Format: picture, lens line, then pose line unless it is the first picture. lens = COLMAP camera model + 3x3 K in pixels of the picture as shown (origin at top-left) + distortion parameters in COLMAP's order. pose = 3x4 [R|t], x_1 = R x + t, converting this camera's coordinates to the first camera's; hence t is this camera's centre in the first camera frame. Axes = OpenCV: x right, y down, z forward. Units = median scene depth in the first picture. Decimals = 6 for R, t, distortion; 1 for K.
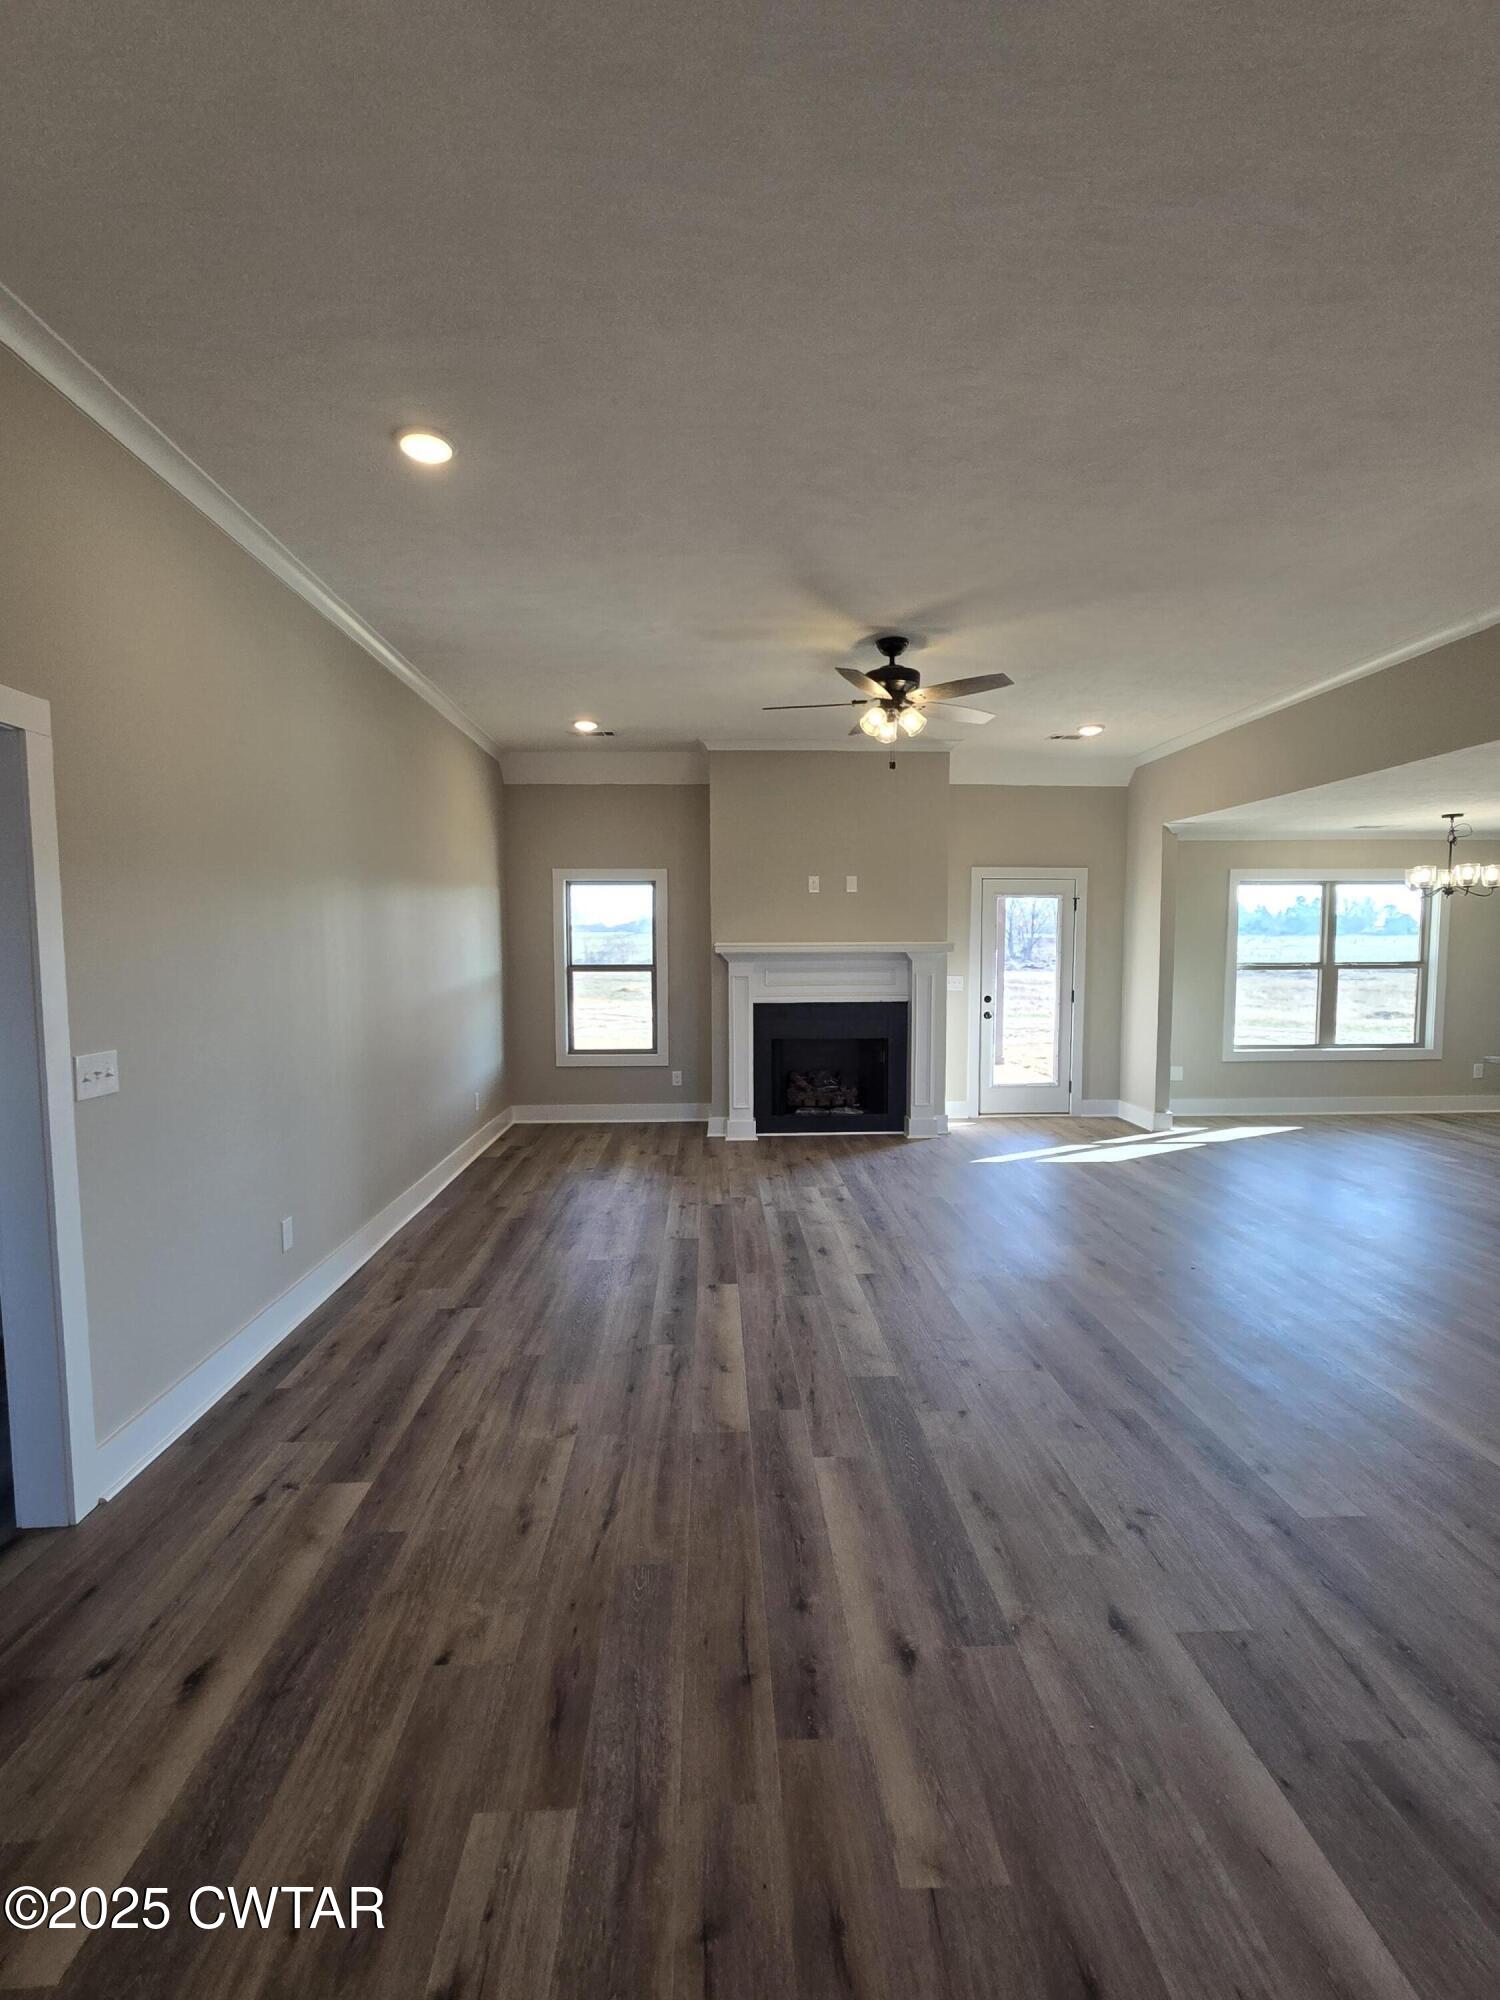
lens RADIAL K [[902.3, 0, 744.2], [0, 902.3, 1004.8], [0, 0, 1]] dist [0.002200, 0.000573]
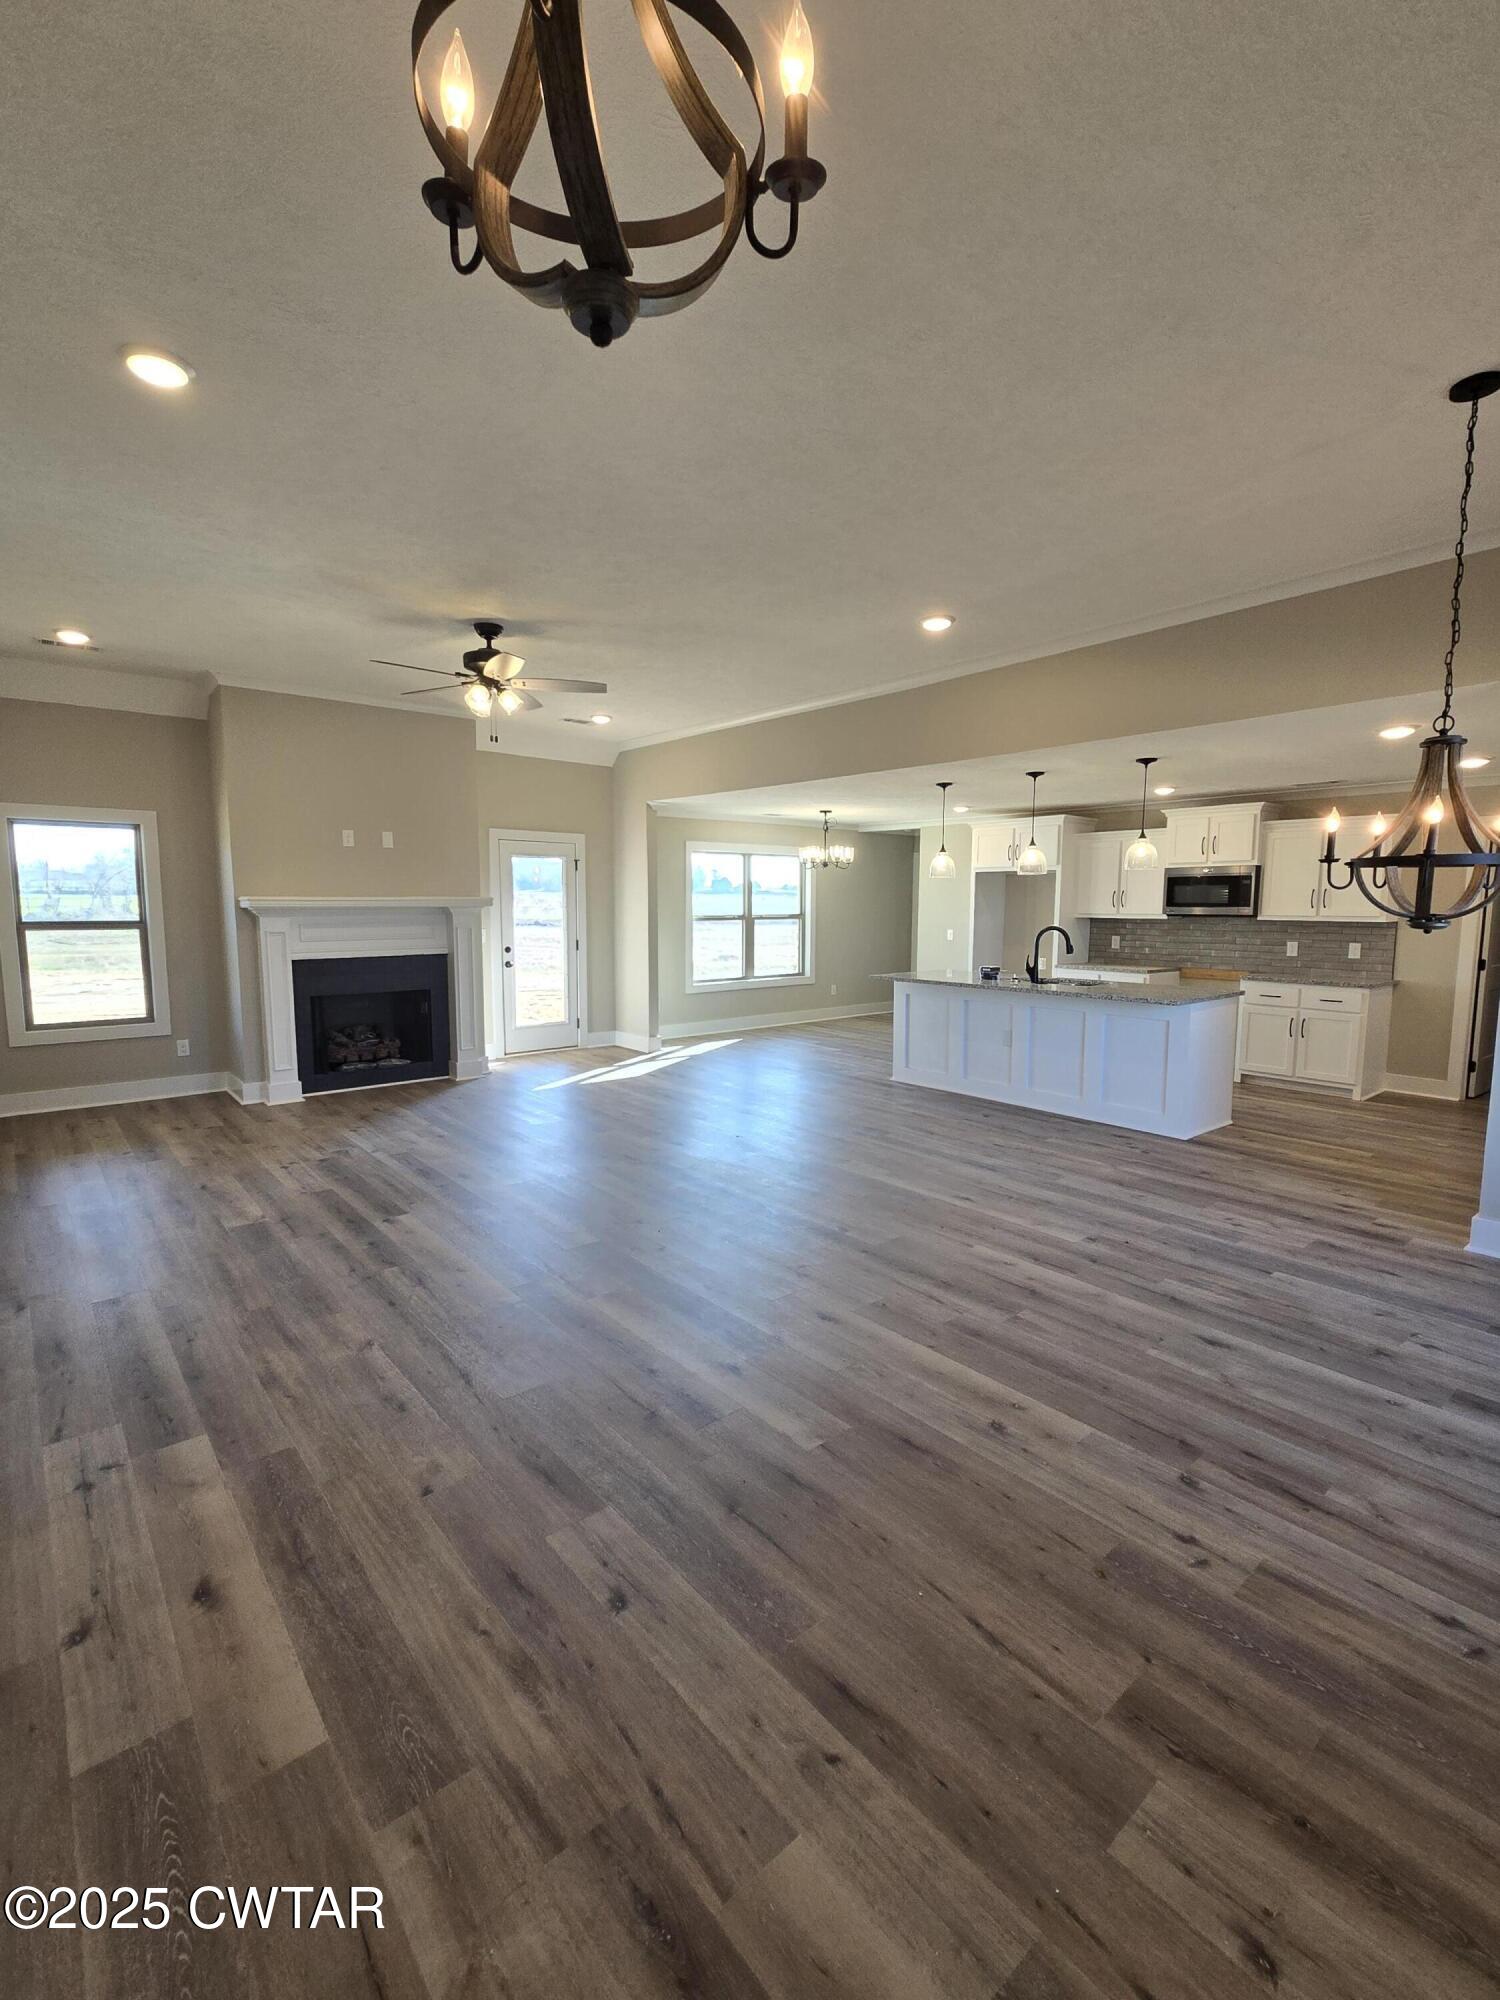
lens RADIAL K [[896.8, 0, 750.0], [0, 896.8, 1000.0], [0, 0, 1]] dist [0.001618, 0.000671]
pose [[0.790047, -0.062474, 0.609854, -0.186342], [0.035499, 0.997787, 0.056227, 0.004402], [-0.612017, -0.022773, 0.790517, -0.054351]]
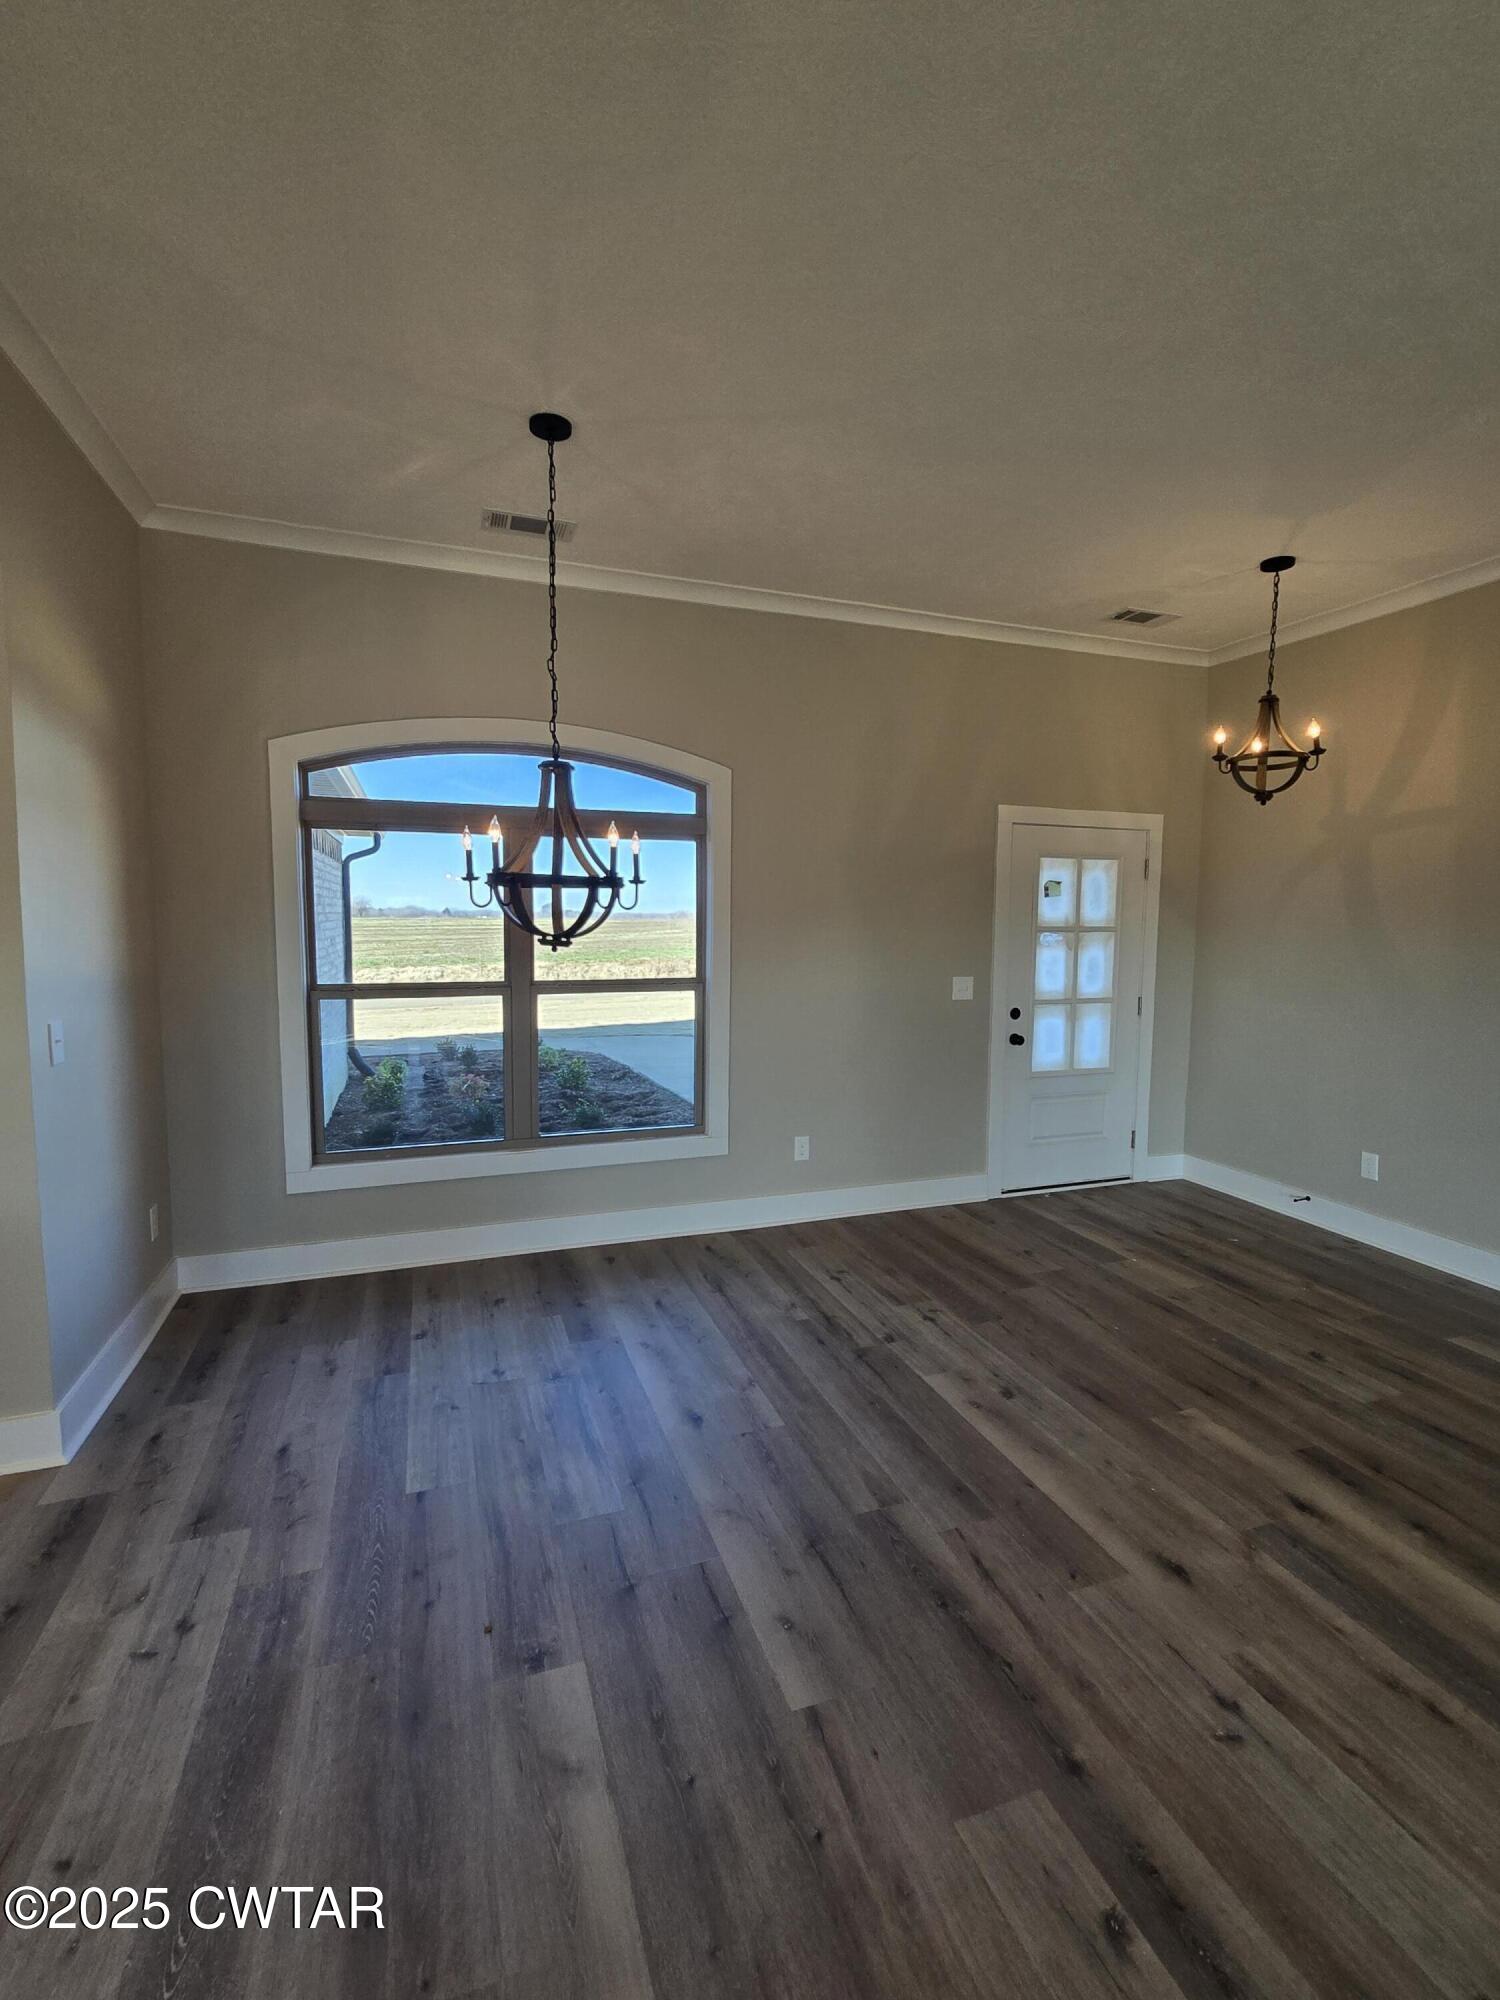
lens RADIAL K [[902.3, 0, 744.2], [0, 902.3, 1004.8], [0, 0, 1]] dist [0.002200, 0.000573]
pose [[-0.956293, 0.023585, -0.291459, 0.343627], [-0.025555, 0.986187, 0.163651, -0.038278], [0.291293, 0.163947, -0.942481, 0.500984]]
